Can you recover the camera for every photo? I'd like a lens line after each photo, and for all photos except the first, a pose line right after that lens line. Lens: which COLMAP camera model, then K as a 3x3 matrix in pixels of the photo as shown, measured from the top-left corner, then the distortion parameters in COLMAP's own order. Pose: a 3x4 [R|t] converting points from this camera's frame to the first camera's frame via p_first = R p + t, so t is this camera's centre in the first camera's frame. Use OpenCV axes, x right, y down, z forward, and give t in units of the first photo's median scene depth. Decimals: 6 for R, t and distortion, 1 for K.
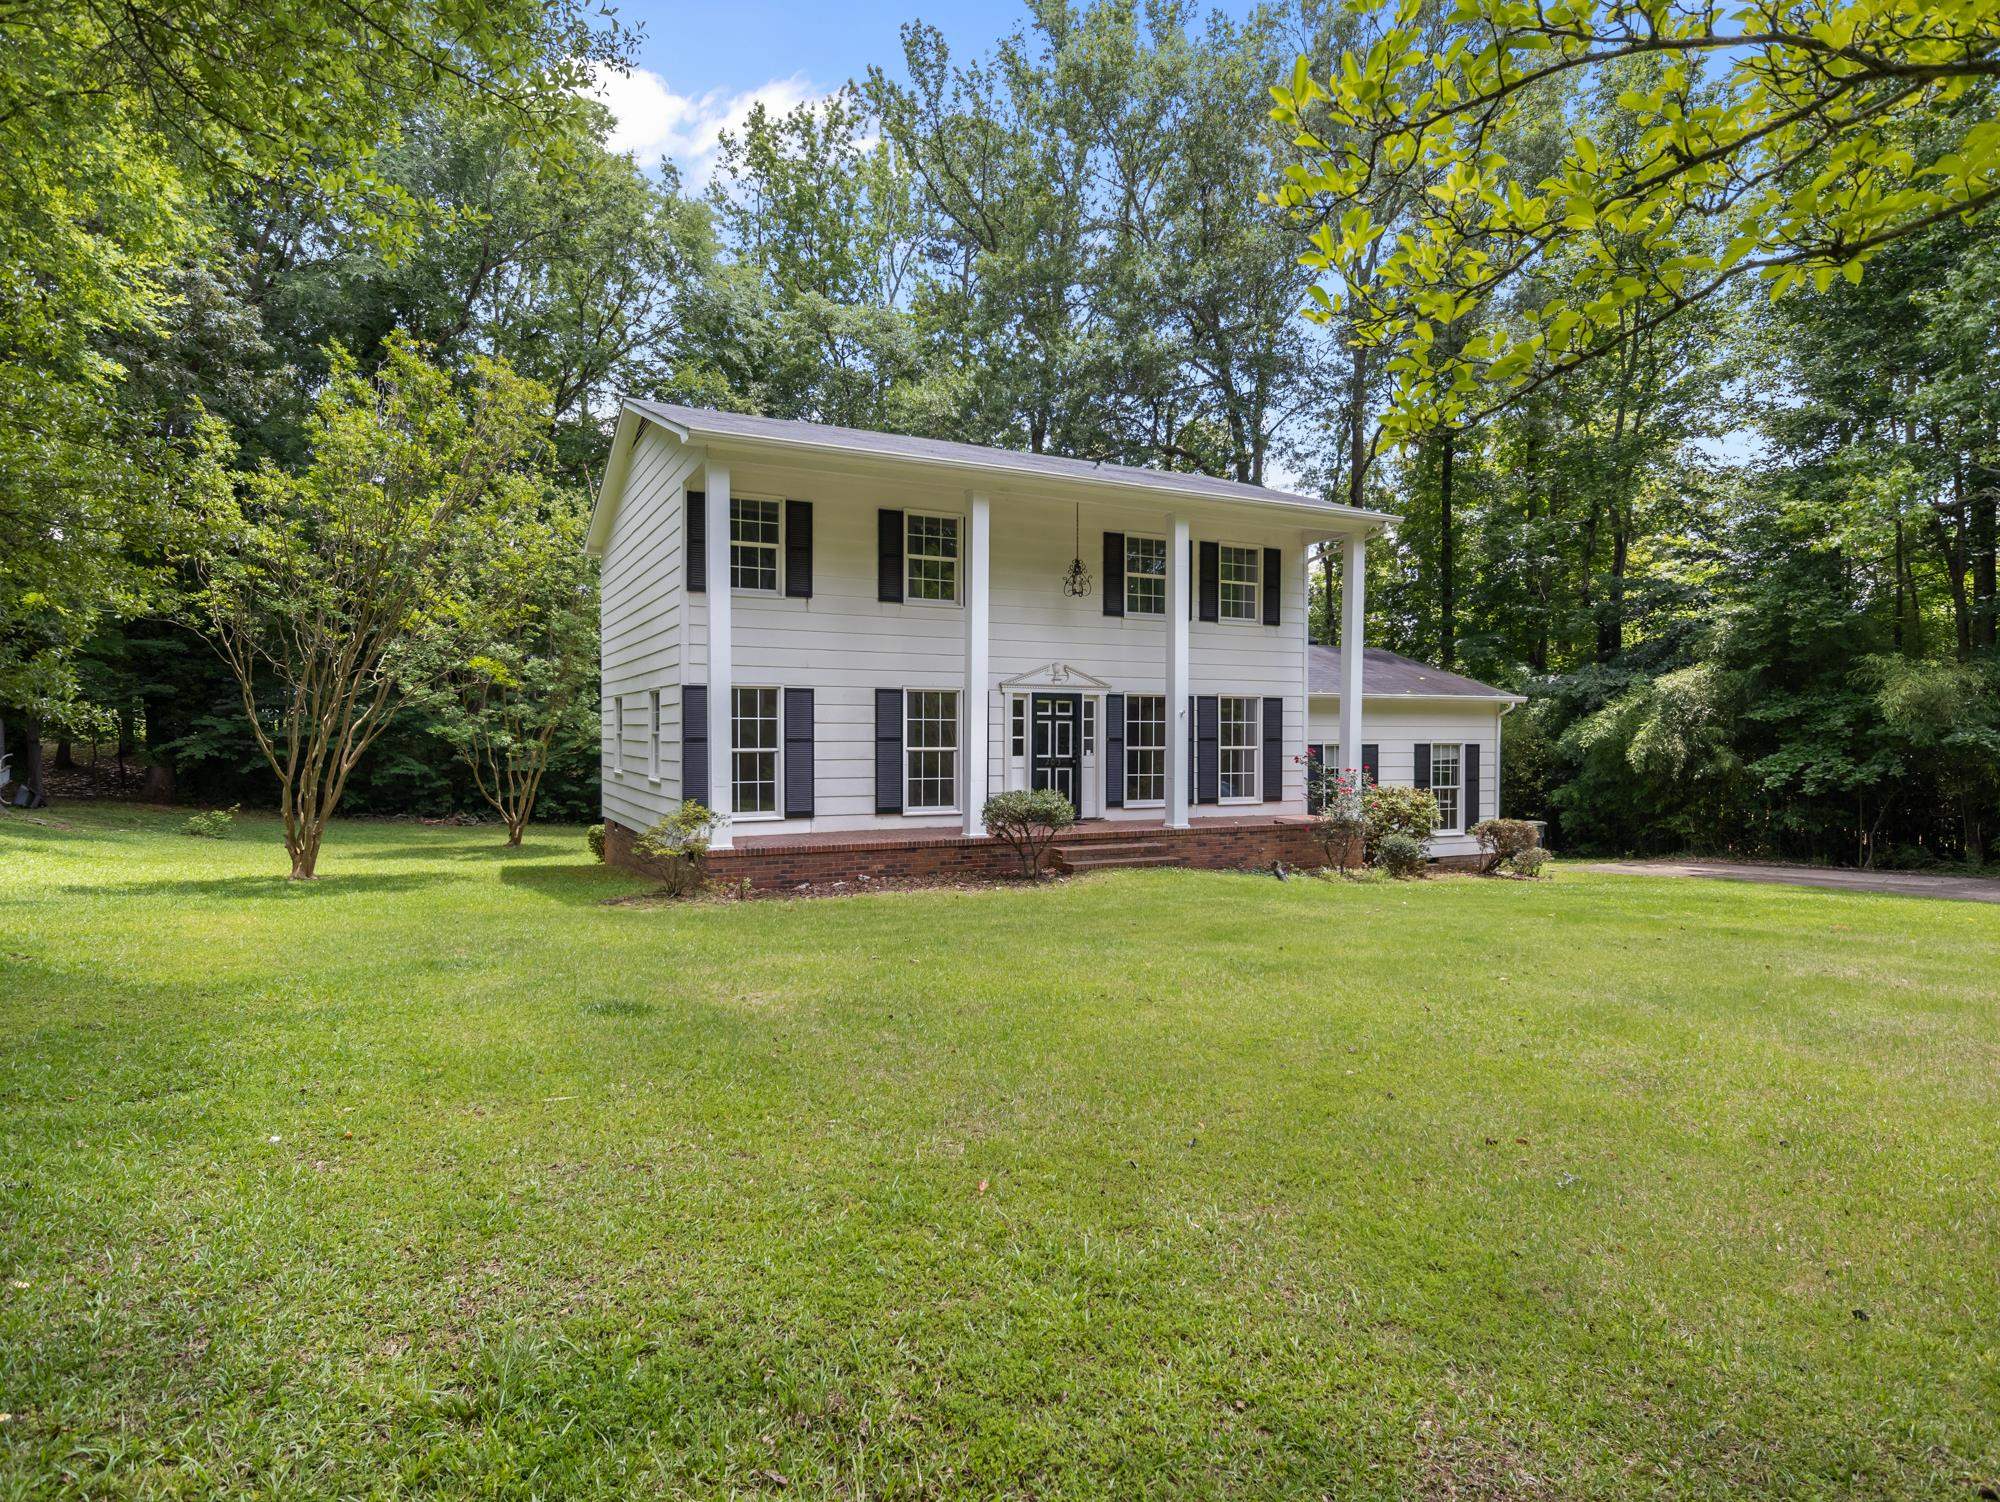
lens RADIAL K [[1125.9, 0, 1001.4], [0, 1125.9, 773.7], [0, 0, 1]] dist [-0.001257, -0.000132]
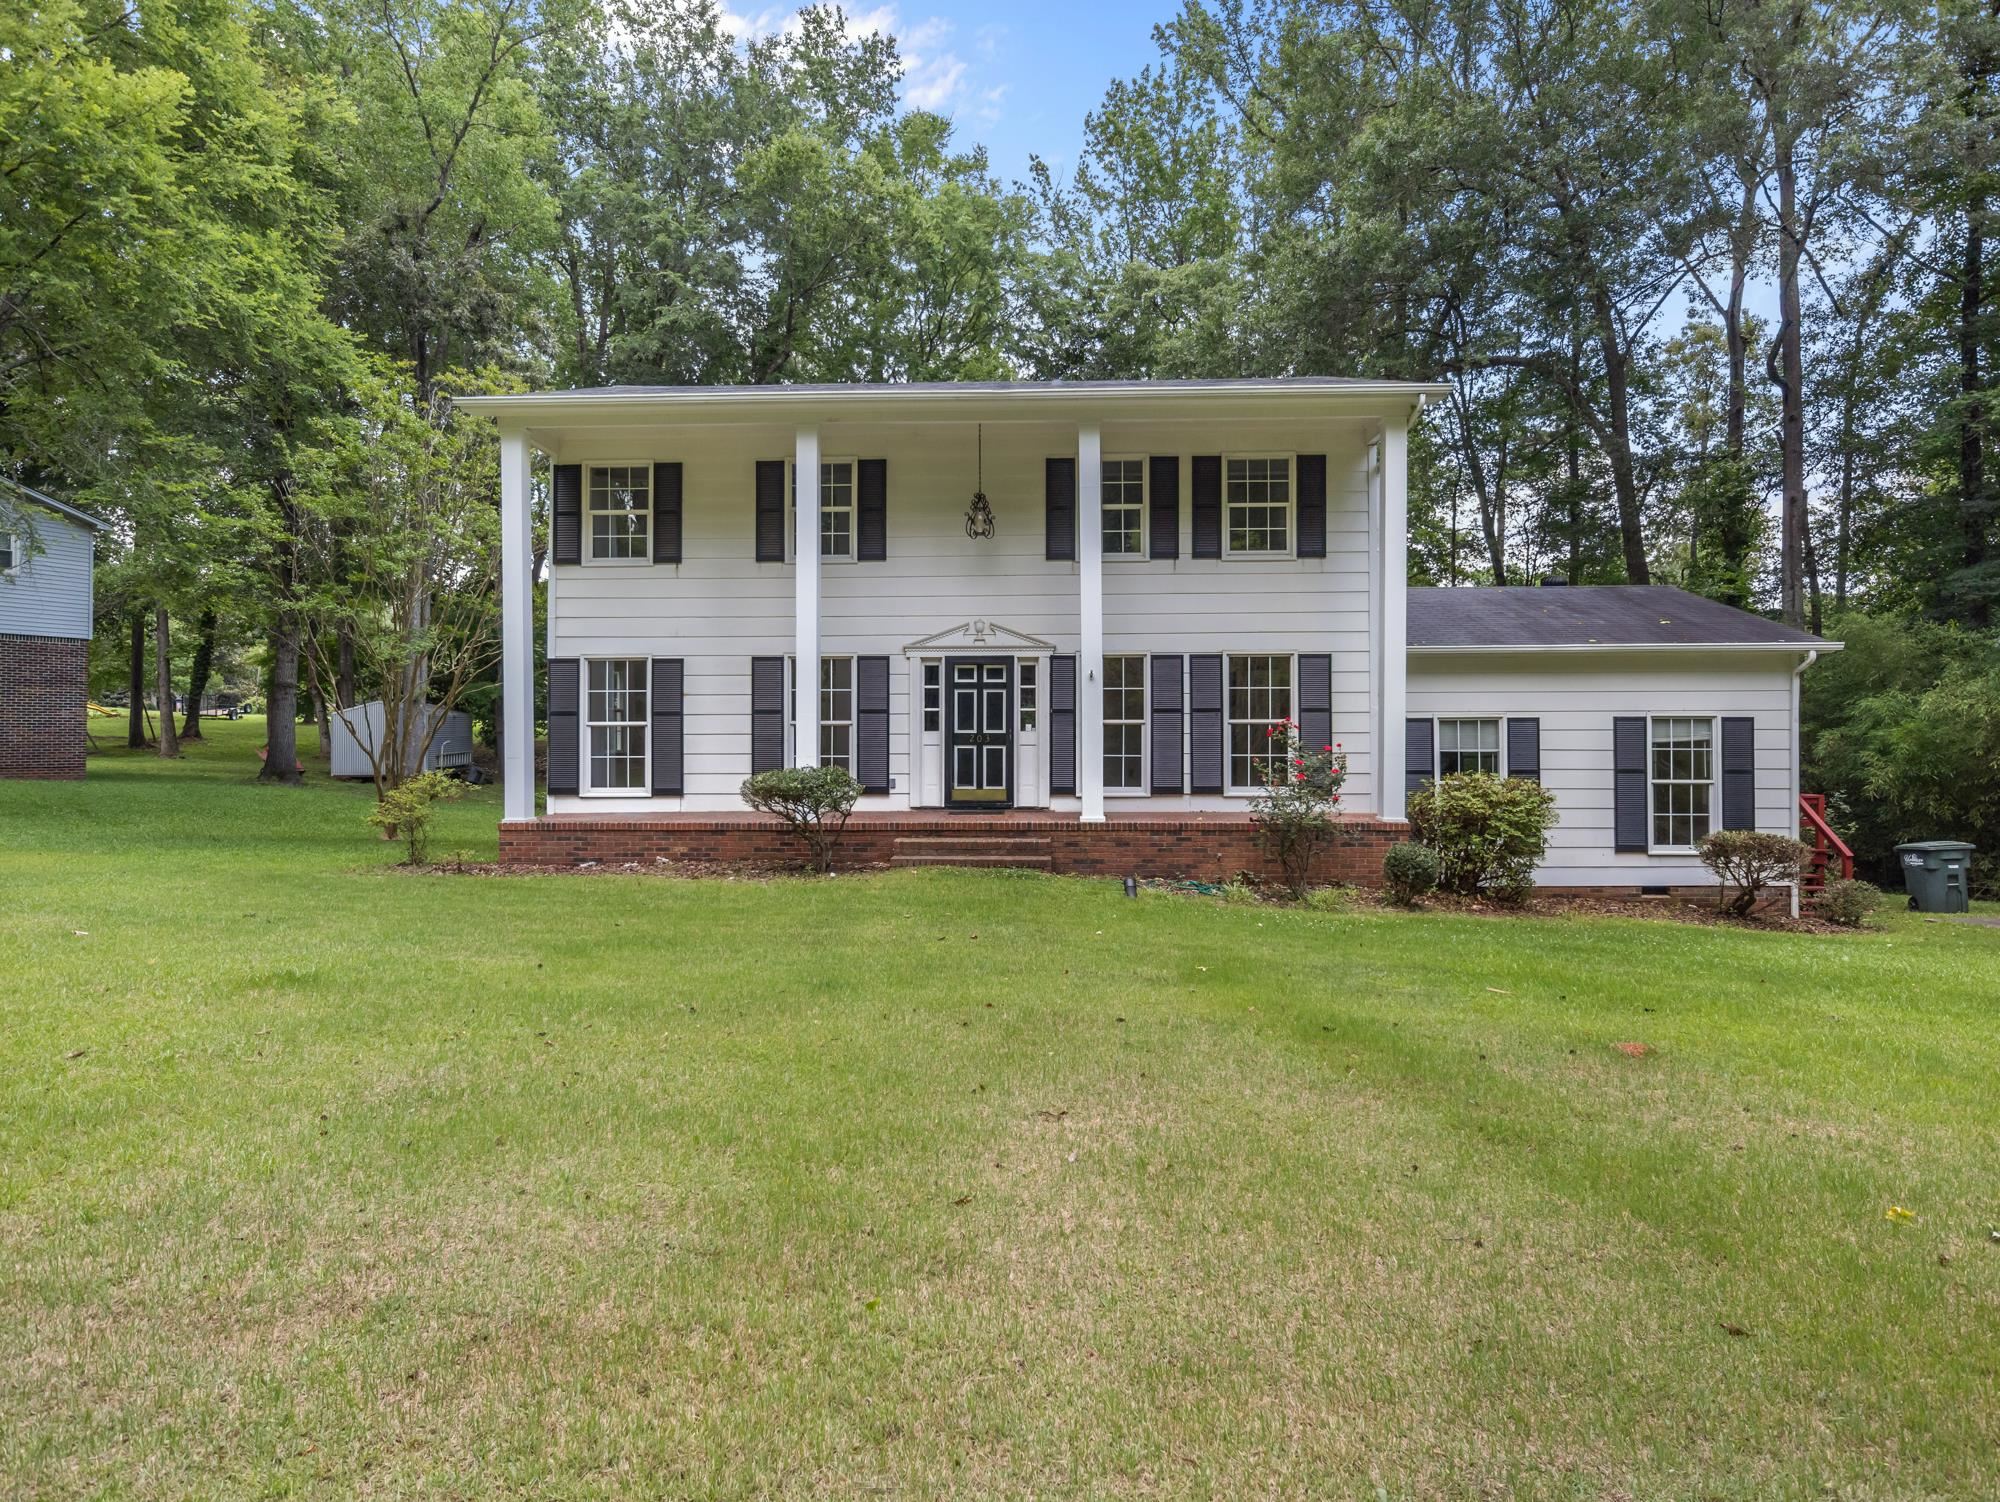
lens RADIAL K [[1171.6, 0, 994.1], [0, 1171.6, 707.6], [0, 0, 1]] dist [-0.000300, -0.001843]
pose [[0.869837, -0.003564, -0.493326, 0.477801], [-0.012431, 0.999498, -0.029138, -0.007904], [0.493182, 0.031478, 0.869357, 0.244493]]
